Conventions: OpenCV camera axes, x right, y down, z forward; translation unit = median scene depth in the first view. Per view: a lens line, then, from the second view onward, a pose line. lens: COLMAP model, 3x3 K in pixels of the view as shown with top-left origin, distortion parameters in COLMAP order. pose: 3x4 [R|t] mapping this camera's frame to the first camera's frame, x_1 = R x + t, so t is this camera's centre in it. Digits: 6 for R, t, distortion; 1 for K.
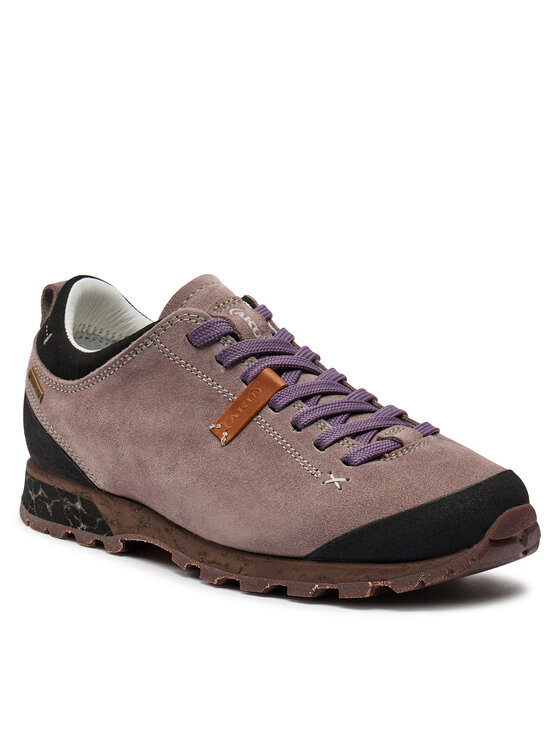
lens RADIAL K [[2204.6, 0, 279.2], [0, 2204.6, 379.6], [0, 0, 1]] dist [0.155116, 0.000000]
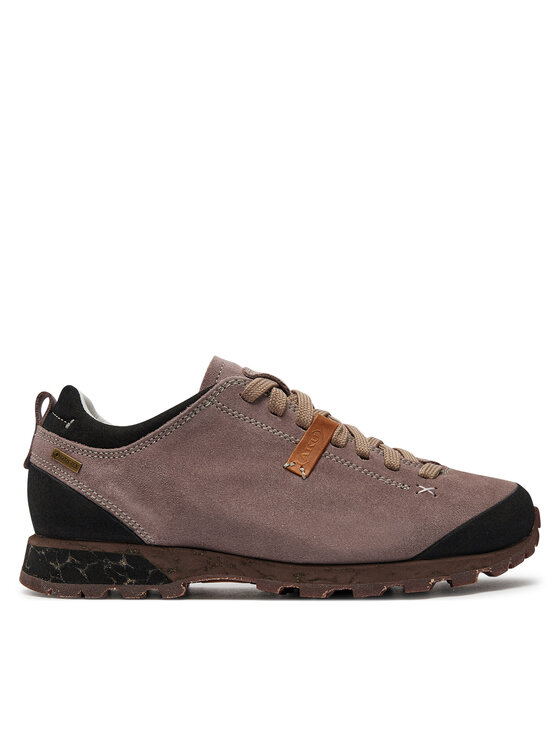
lens RADIAL K [[1014.8, 0, 279.4], [0, 1014.8, 370.0], [0, 0, 1]] dist [-0.019097, 0.000000]
pose [[0.820451, 0.039231, 0.570369, -0.354020], [0.116464, 0.965255, -0.233919, 0.101767], [-0.559729, 0.258346, 0.787376, 0.597688]]
